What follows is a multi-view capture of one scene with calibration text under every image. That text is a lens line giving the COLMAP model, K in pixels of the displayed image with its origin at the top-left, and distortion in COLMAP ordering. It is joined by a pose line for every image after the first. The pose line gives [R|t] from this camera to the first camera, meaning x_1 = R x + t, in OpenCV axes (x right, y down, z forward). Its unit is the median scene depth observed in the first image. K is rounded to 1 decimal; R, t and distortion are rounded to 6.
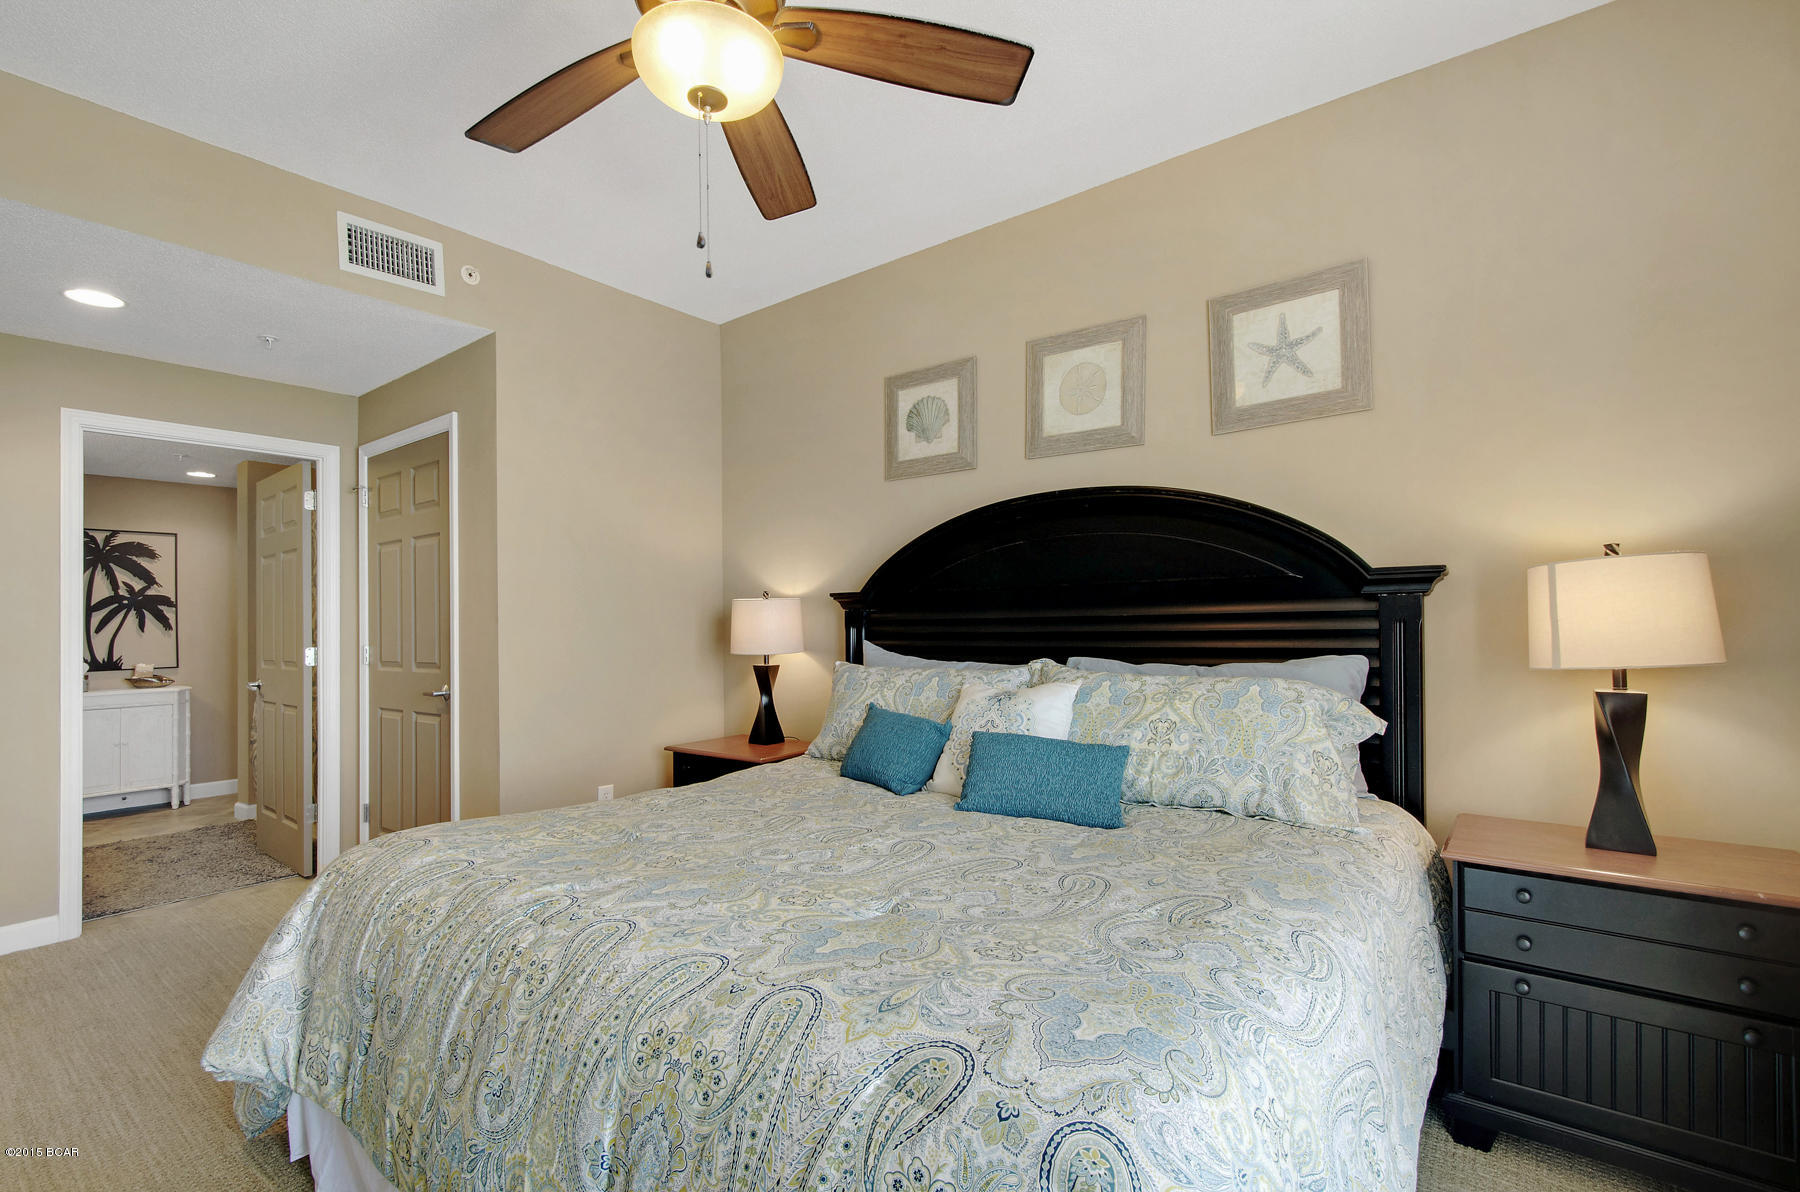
lens RADIAL K [[814.4, 0, 864.3], [0, 814.4, 614.4], [0, 0, 1]] dist [0.008047, 0.000124]
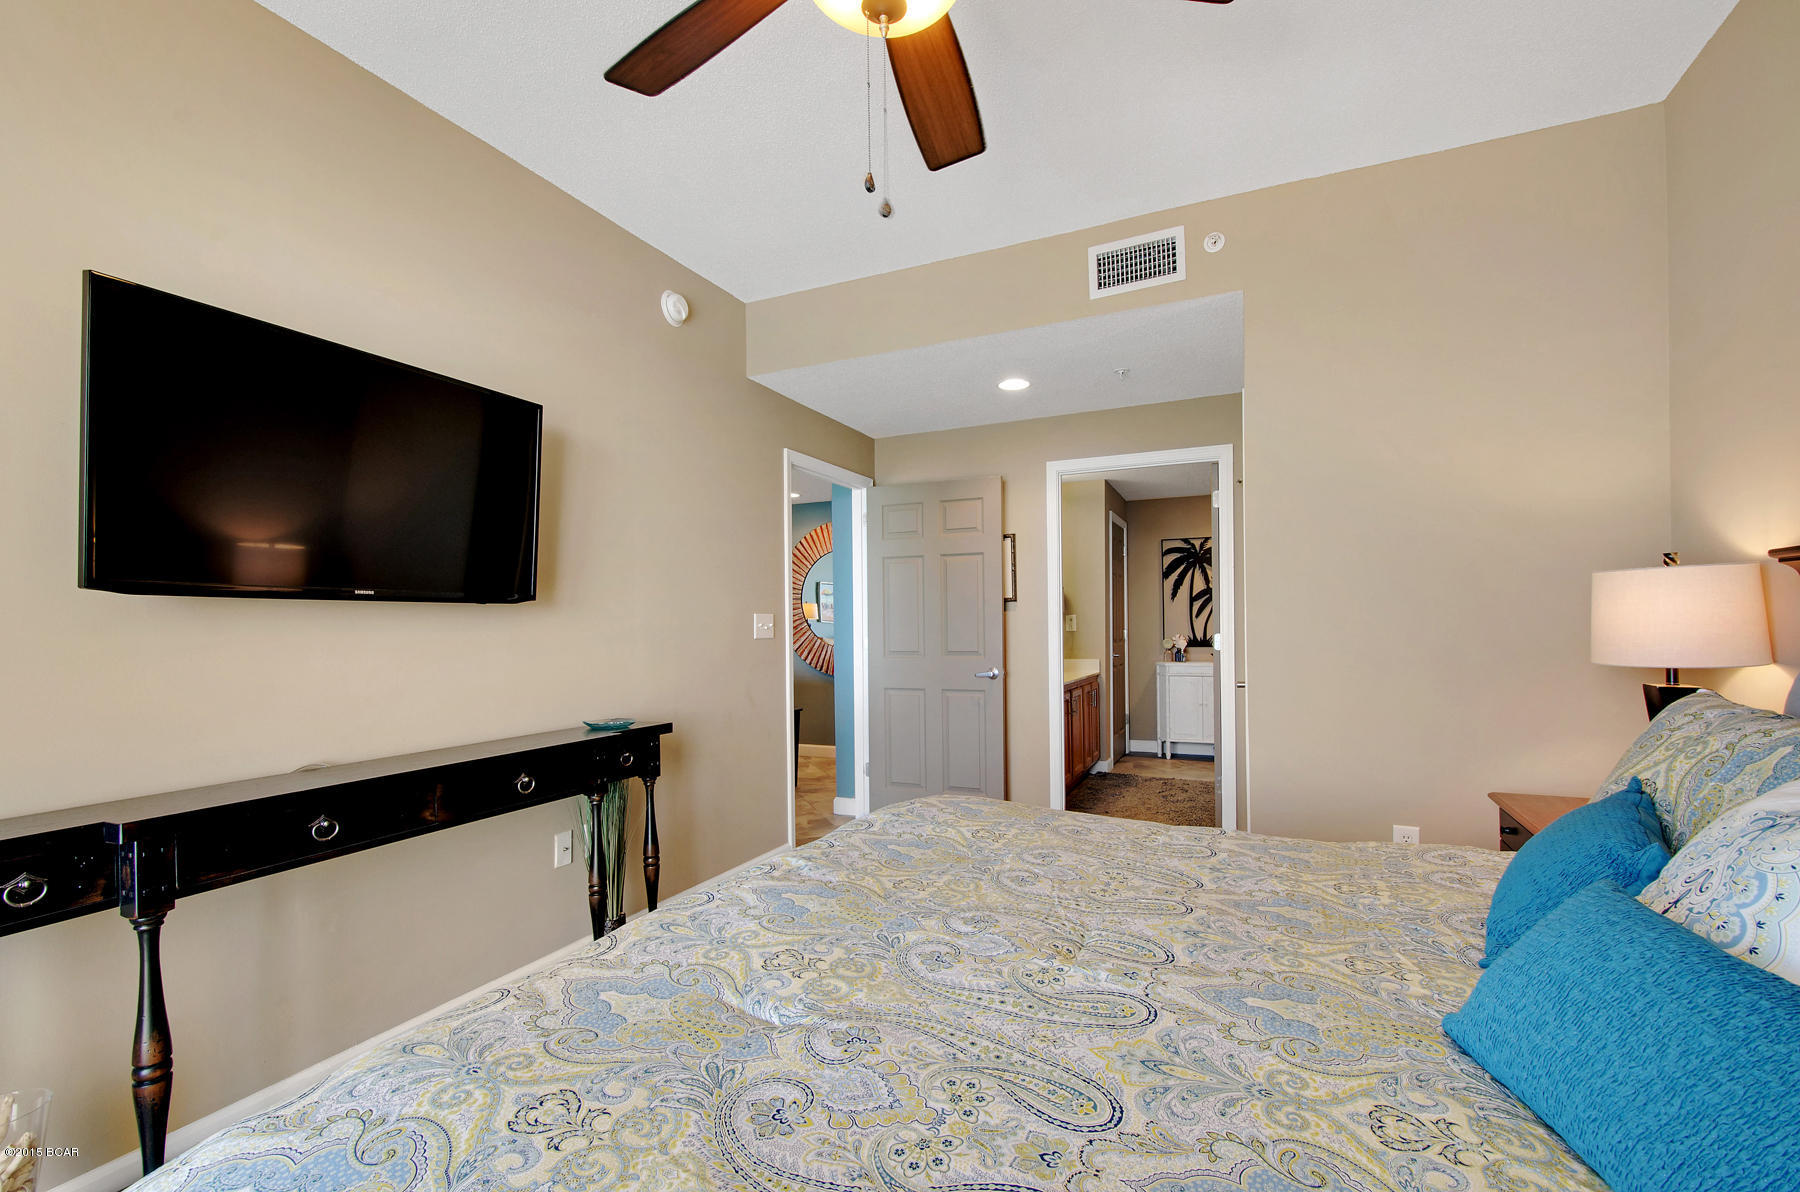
lens RADIAL K [[802.4, 0, 900.7], [0, 802.4, 615.0], [0, 0, 1]] dist [0.010973, 0.000008]
pose [[0.252872, 0.002604, -0.967496, 0.223487], [0.018623, 0.999798, 0.007559, -0.000283], [0.967321, -0.019929, 0.252772, 0.280197]]
